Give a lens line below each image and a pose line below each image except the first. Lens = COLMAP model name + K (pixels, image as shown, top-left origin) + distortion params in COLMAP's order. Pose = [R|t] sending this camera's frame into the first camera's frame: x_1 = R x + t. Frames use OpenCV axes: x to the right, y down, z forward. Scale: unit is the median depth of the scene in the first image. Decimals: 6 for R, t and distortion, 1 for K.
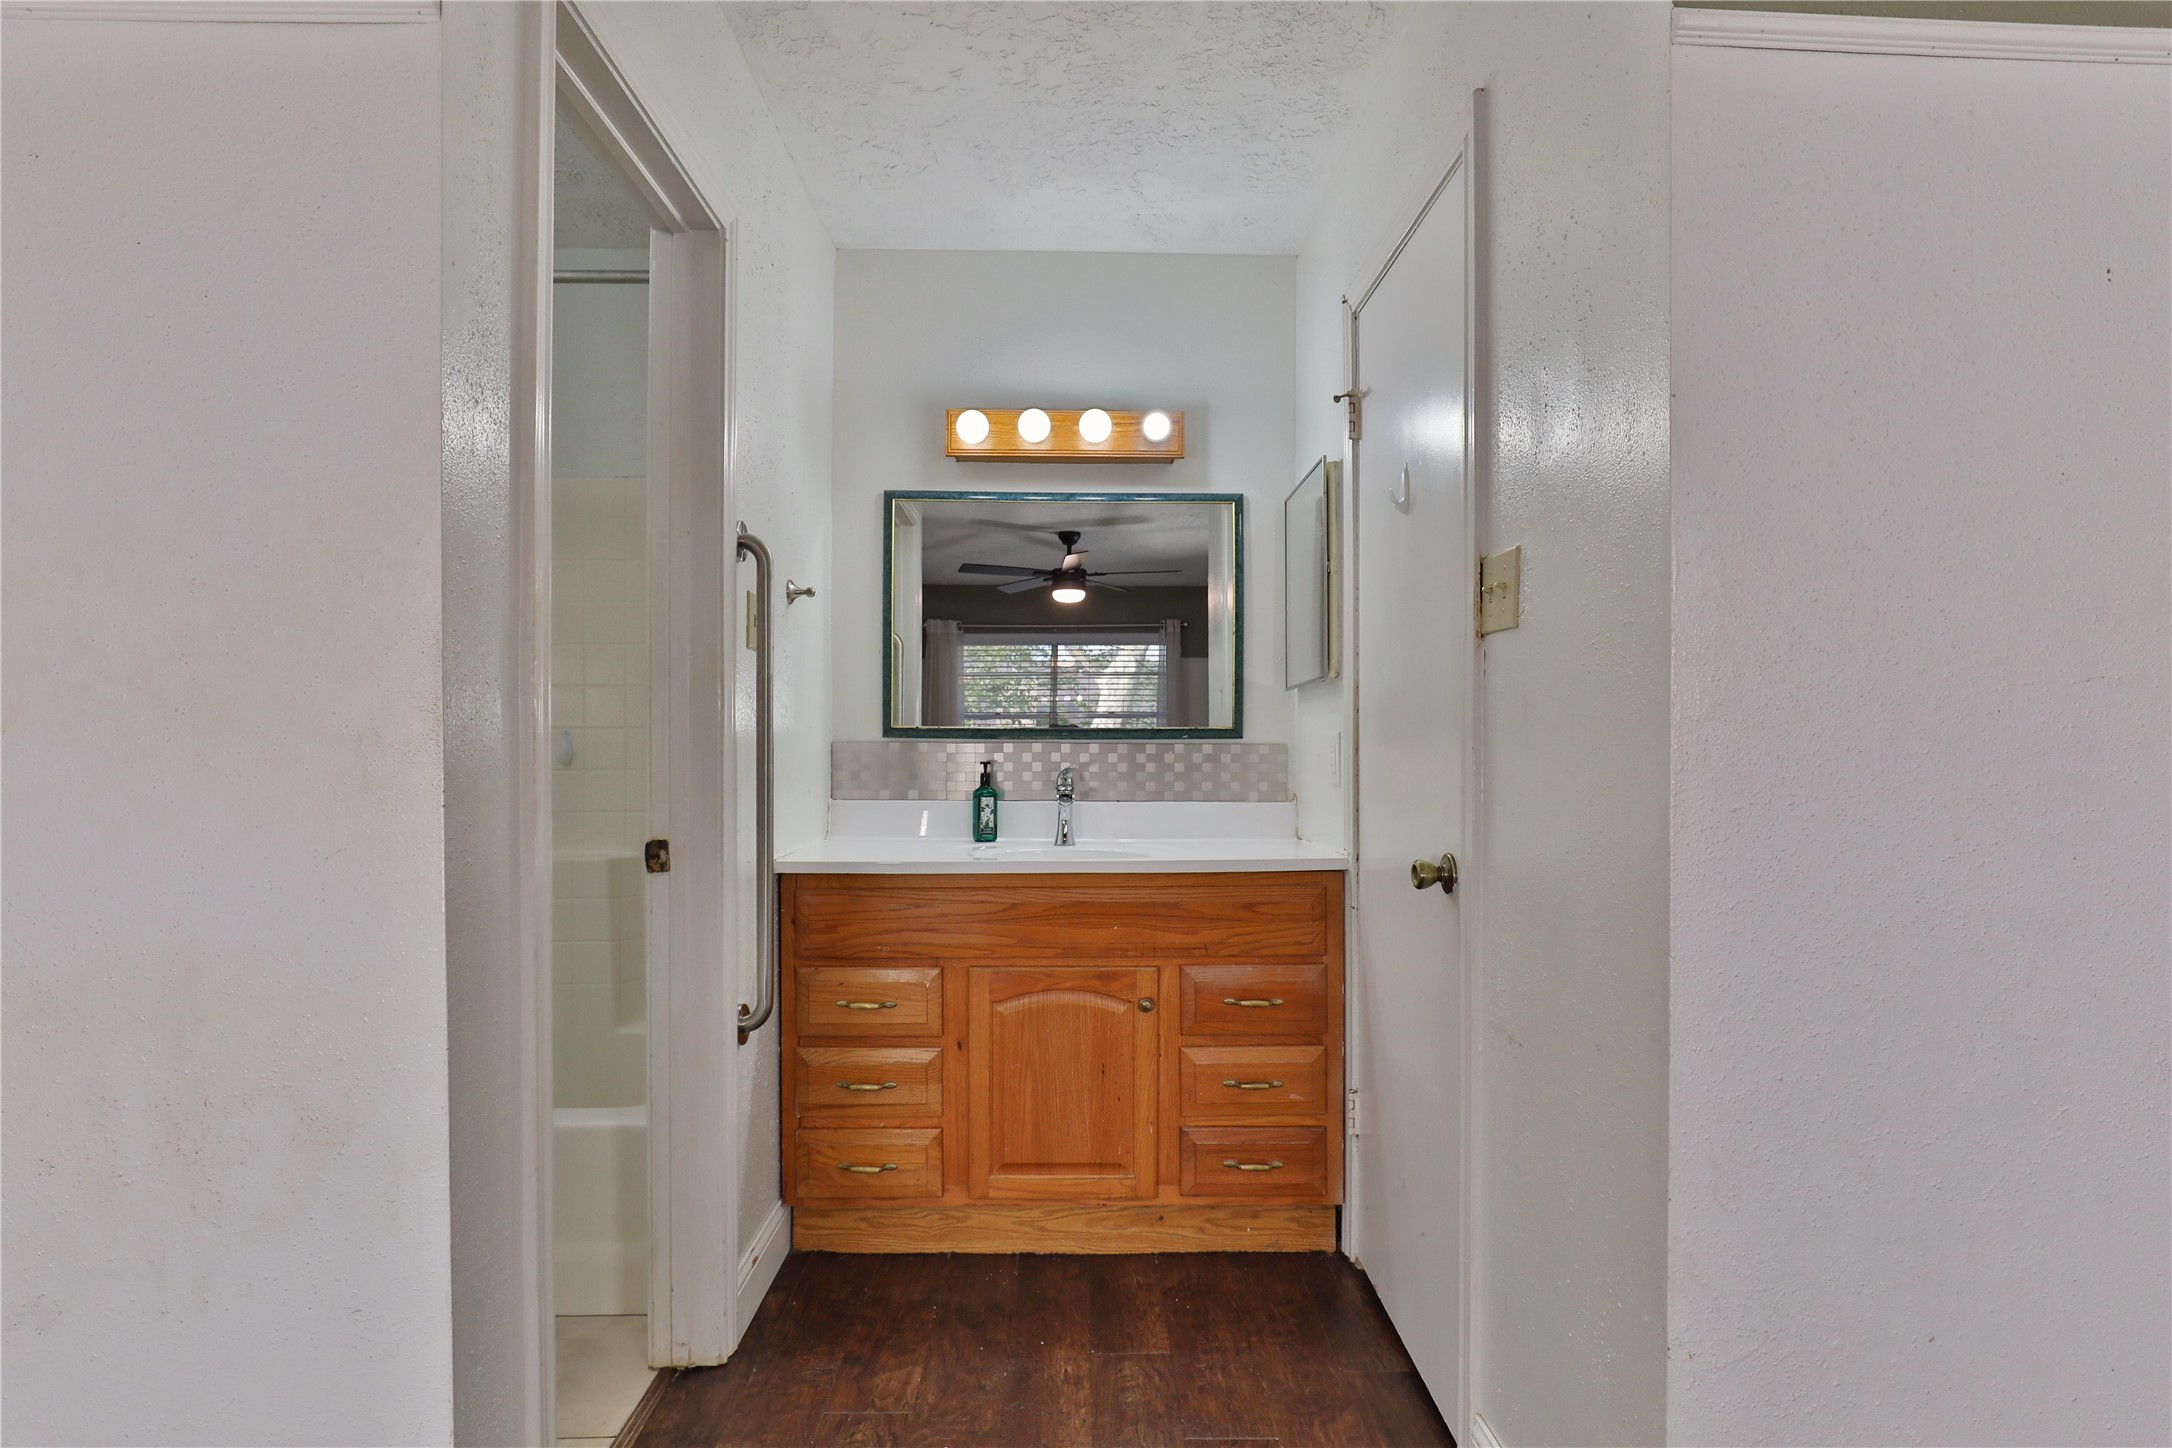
lens RADIAL K [[1047.6, 0, 1094.0], [0, 1047.6, 731.8], [0, 0, 1]] dist [-0.013477, 0.000290]
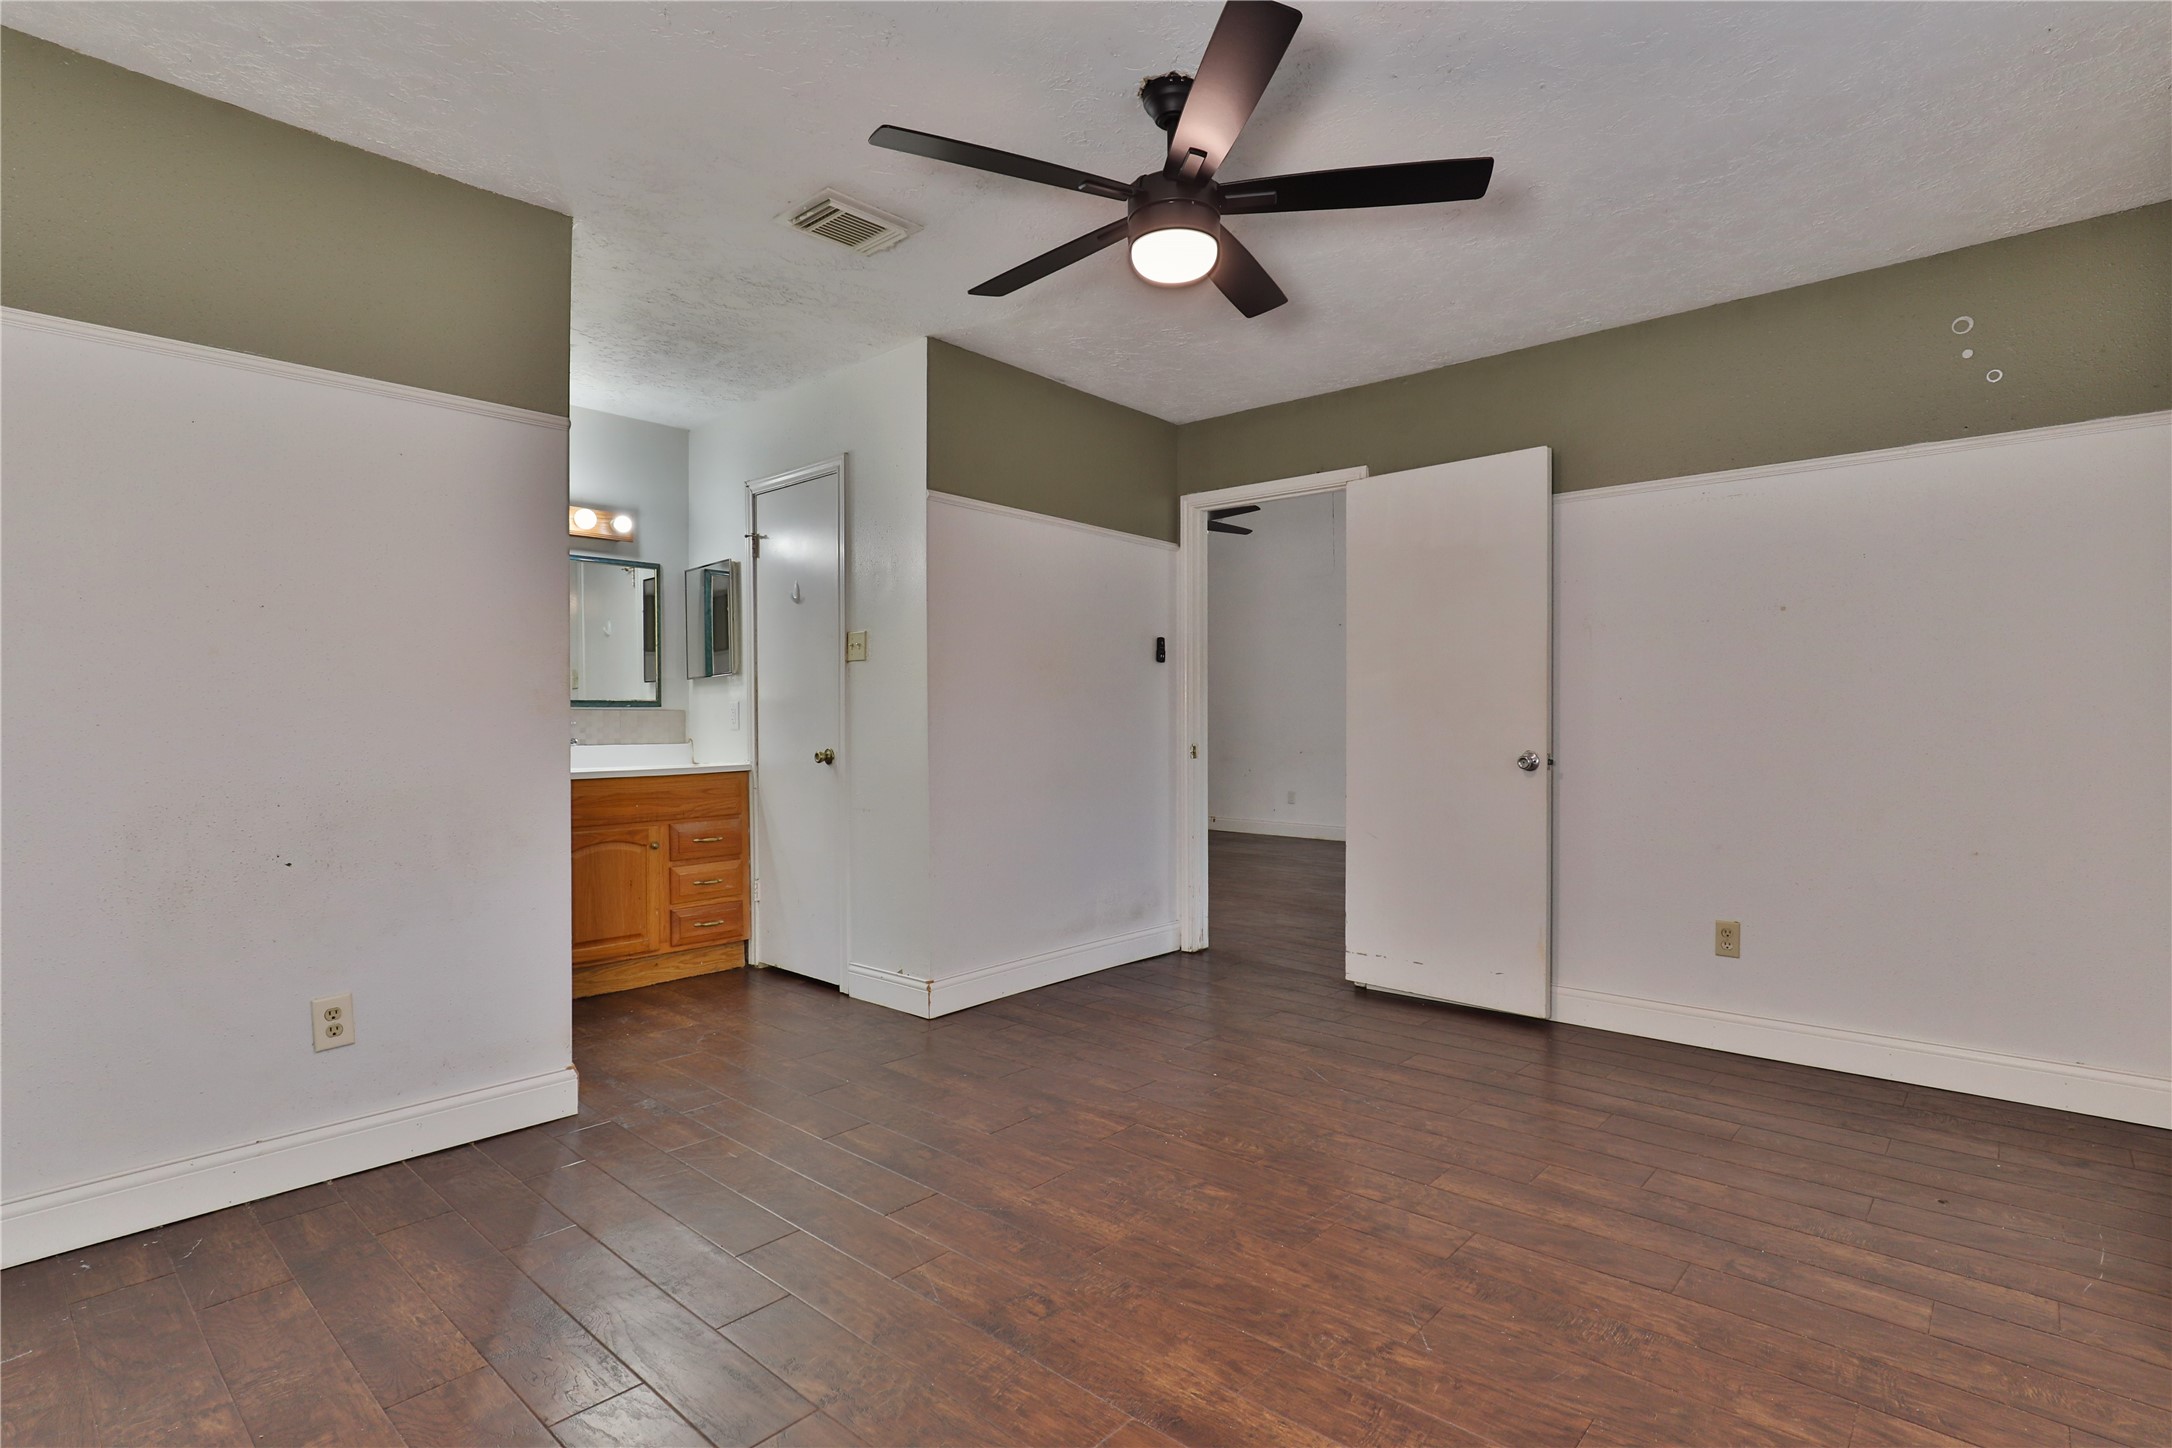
lens RADIAL K [[1047.6, 0, 1094.0], [0, 1047.6, 731.8], [0, 0, 1]] dist [-0.013477, 0.000290]
pose [[0.688667, -0.017395, 0.724869, -0.756999], [0.006801, 0.999823, 0.017532, 0.027886], [-0.725045, -0.007143, 0.688664, -0.855738]]
